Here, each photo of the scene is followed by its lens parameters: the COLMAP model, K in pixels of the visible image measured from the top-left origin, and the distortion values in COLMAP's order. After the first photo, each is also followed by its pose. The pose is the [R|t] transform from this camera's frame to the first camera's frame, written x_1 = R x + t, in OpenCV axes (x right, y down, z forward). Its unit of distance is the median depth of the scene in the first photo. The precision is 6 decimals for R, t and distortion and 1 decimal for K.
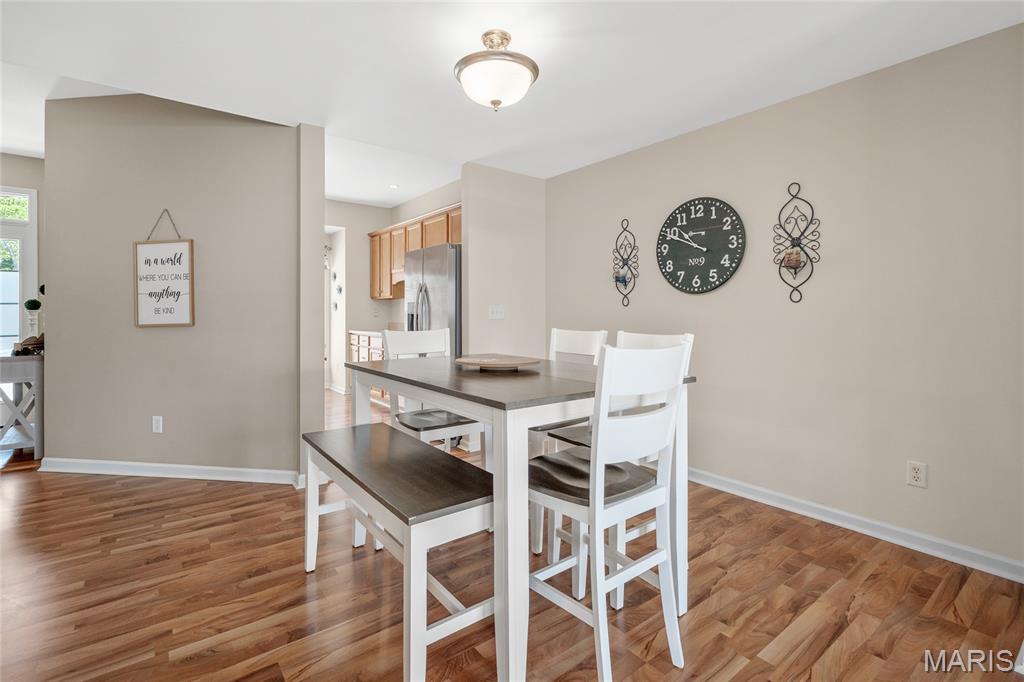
lens RADIAL K [[460.5, 0, 502.4], [0, 460.5, 319.8], [0, 0, 1]] dist [-0.011879, -0.000696]
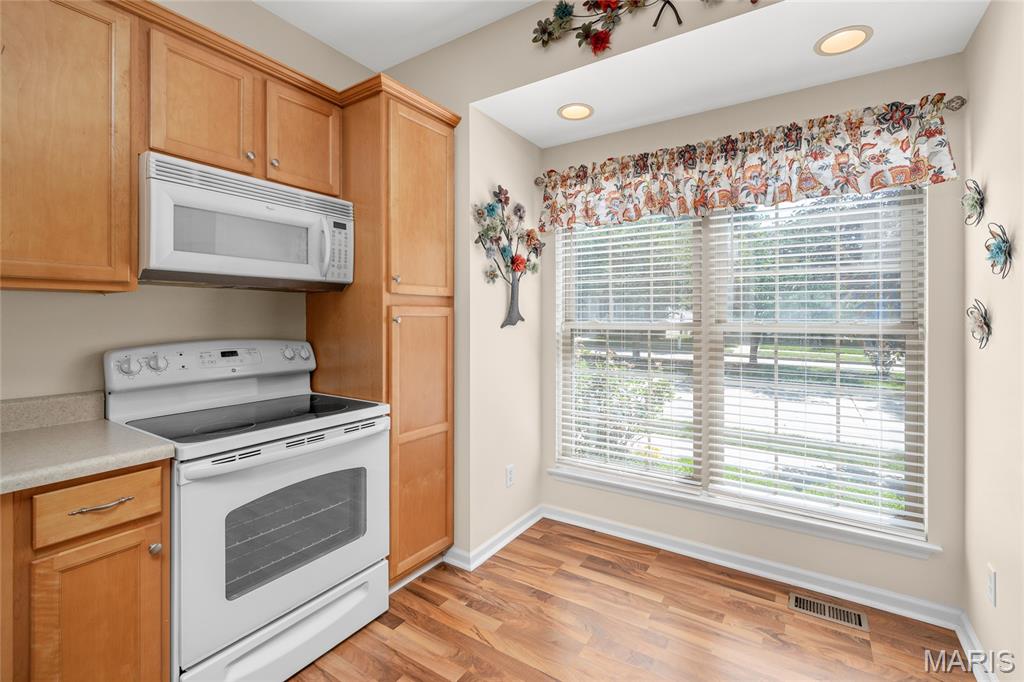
lens RADIAL K [[458.7, 0, 524.5], [0, 458.7, 316.8], [0, 0, 1]] dist [-0.001954, -0.000603]
pose [[0.363951, -0.004866, -0.931406, -0.504989], [-0.016855, 0.999788, -0.011809, -0.058286], [0.931266, 0.019997, 0.363791, 1.525429]]
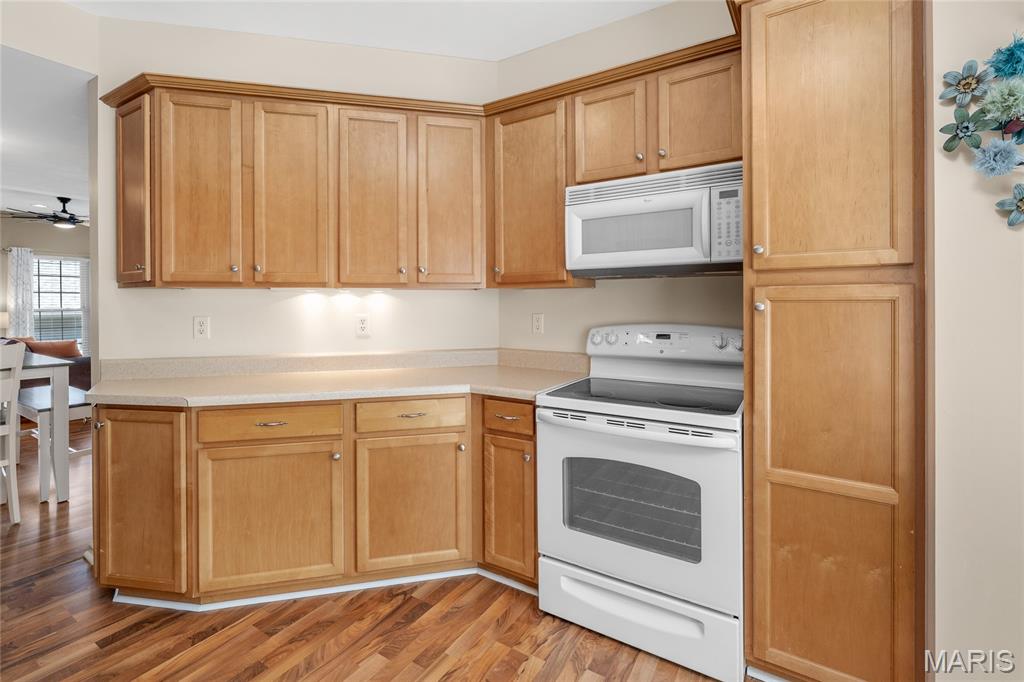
lens RADIAL K [[429.2, 0, 538.9], [0, 429.2, 313.4], [0, 0, 1]] dist [-0.003481, 0.000184]
pose [[-0.914456, 0.002135, -0.404679, -0.792759], [-0.010631, 0.999514, 0.029297, -0.060913], [0.404545, 0.031093, -0.913989, 1.900959]]
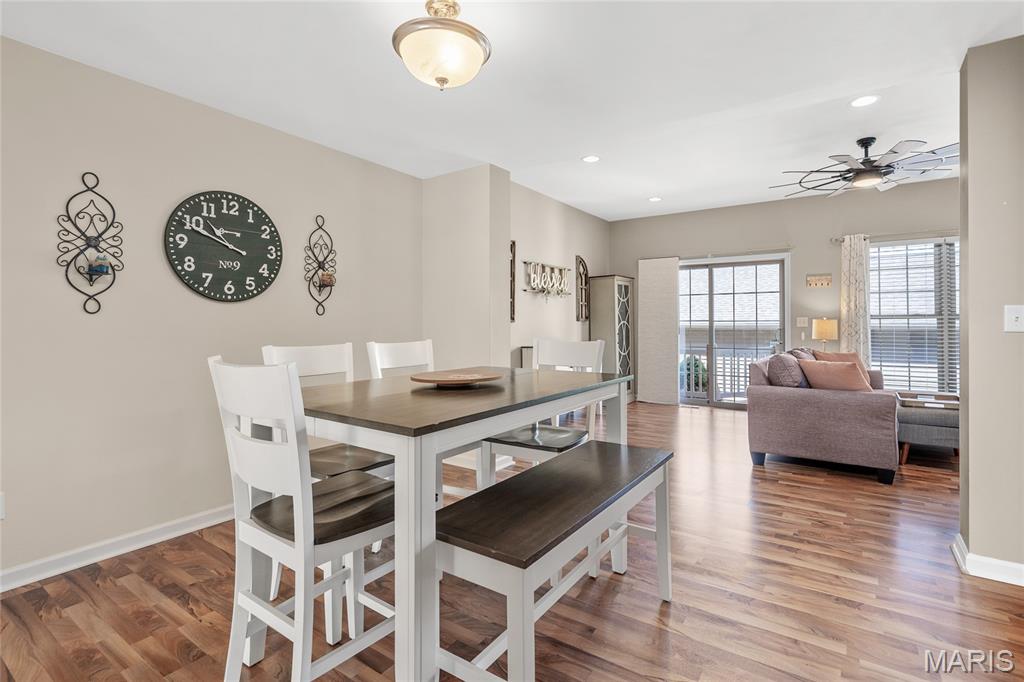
lens RADIAL K [[460.5, 0, 513.7], [0, 460.5, 318.2], [0, 0, 1]] dist [-0.011879, -0.000696]
pose [[-0.313753, 0.020208, 0.949290, -0.562898], [0.028766, 0.999517, -0.011769, -0.000850], [-0.949069, 0.023615, -0.314183, 0.764777]]
